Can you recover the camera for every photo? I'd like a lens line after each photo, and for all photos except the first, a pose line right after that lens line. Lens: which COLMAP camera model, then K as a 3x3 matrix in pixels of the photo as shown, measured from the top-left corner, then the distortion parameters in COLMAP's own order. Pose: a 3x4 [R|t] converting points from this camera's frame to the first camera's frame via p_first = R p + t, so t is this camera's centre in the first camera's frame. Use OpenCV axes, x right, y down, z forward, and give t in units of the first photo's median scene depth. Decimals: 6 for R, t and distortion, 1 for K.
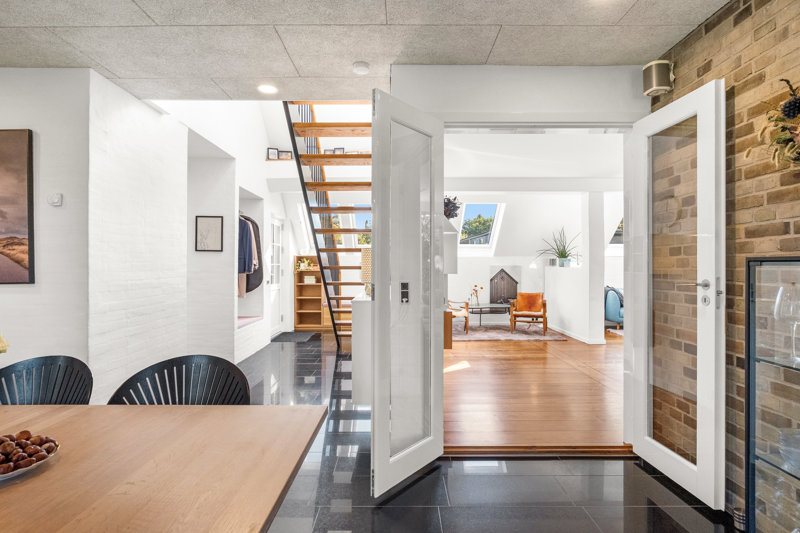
lens RADIAL K [[414.8, 0, 401.1], [0, 414.8, 264.3], [0, 0, 1]] dist [-0.004345, 0.000755]
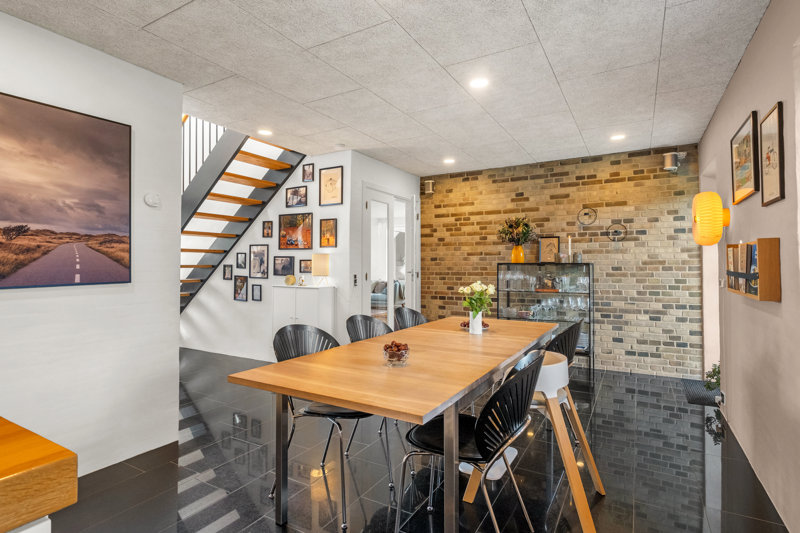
lens RADIAL K [[414.8, 0, 398.6], [0, 414.8, 255.7], [0, 0, 1]] dist [-0.004345, 0.000755]
pose [[0.503417, 0.020920, 0.863790, -1.426593], [-0.002467, 0.999738, -0.022774, 0.003317], [-0.864040, 0.009334, 0.503337, -0.044195]]
